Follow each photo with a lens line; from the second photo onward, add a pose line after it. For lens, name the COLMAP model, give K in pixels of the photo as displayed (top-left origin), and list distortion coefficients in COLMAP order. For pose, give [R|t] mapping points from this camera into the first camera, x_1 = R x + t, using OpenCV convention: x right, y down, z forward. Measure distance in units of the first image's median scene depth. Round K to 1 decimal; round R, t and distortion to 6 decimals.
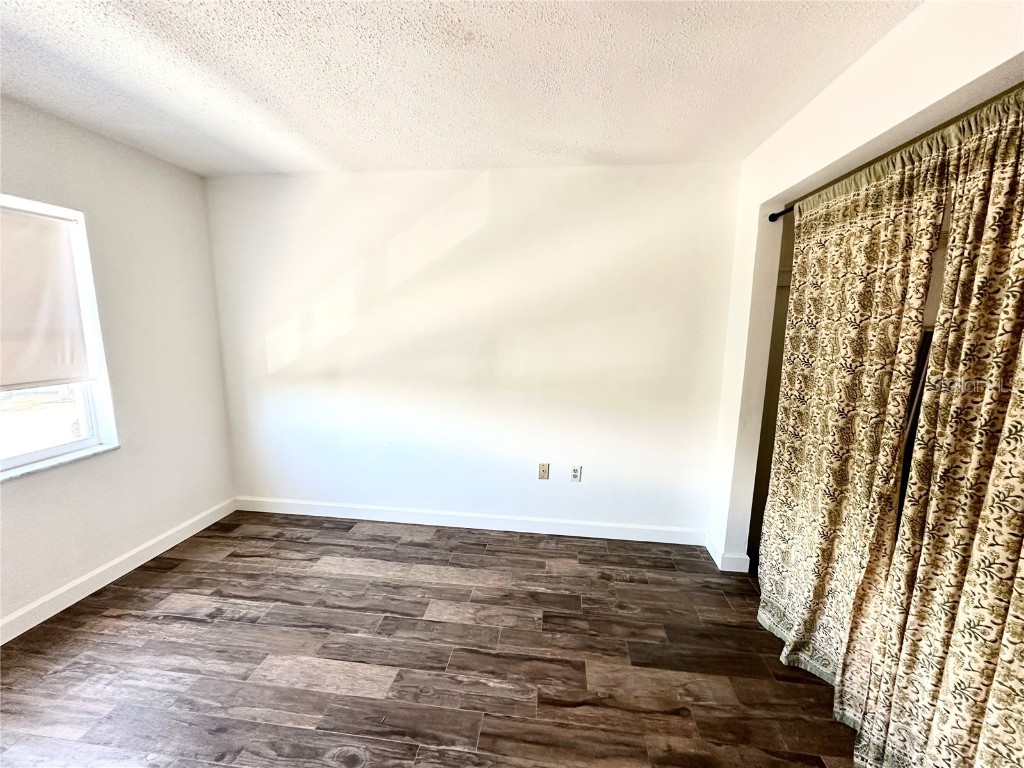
lens RADIAL K [[408.4, 0, 513.8], [0, 408.4, 377.2], [0, 0, 1]] dist [-0.001213, -0.000537]
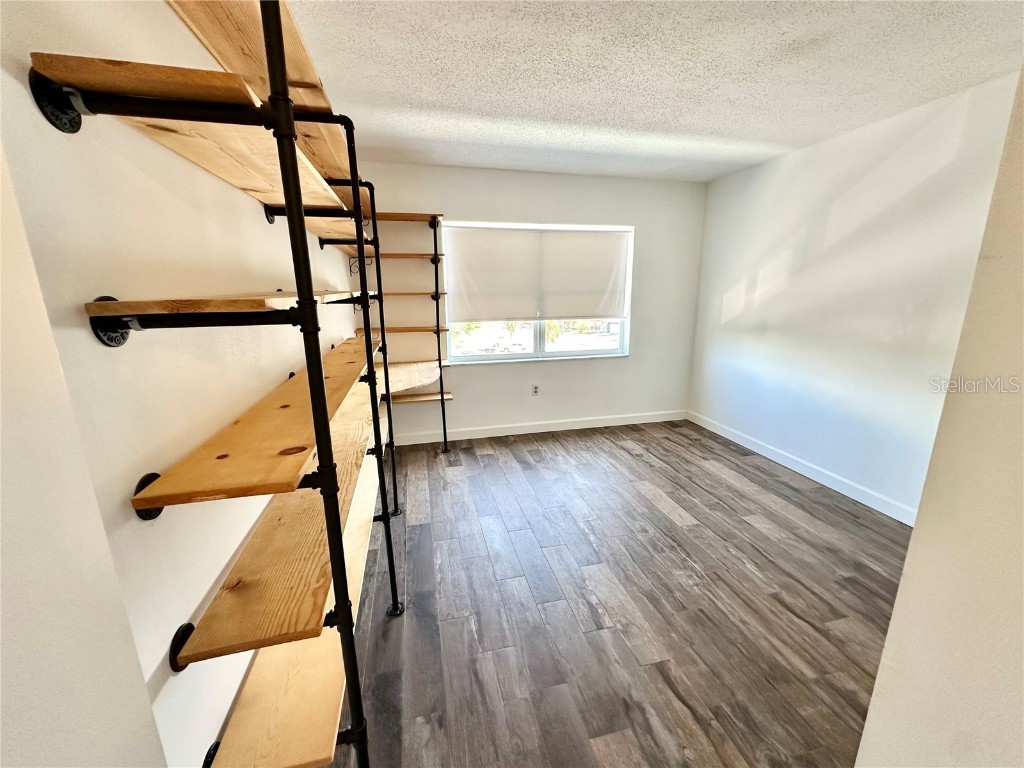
lens RADIAL K [[408.4, 0, 492.1], [0, 408.4, 378.3], [0, 0, 1]] dist [-0.001213, -0.000537]
pose [[0.300792, 0.188463, -0.934883, 0.564281], [-0.116974, 0.980169, 0.159957, 0.046469], [0.946489, 0.061243, 0.316873, -0.144387]]
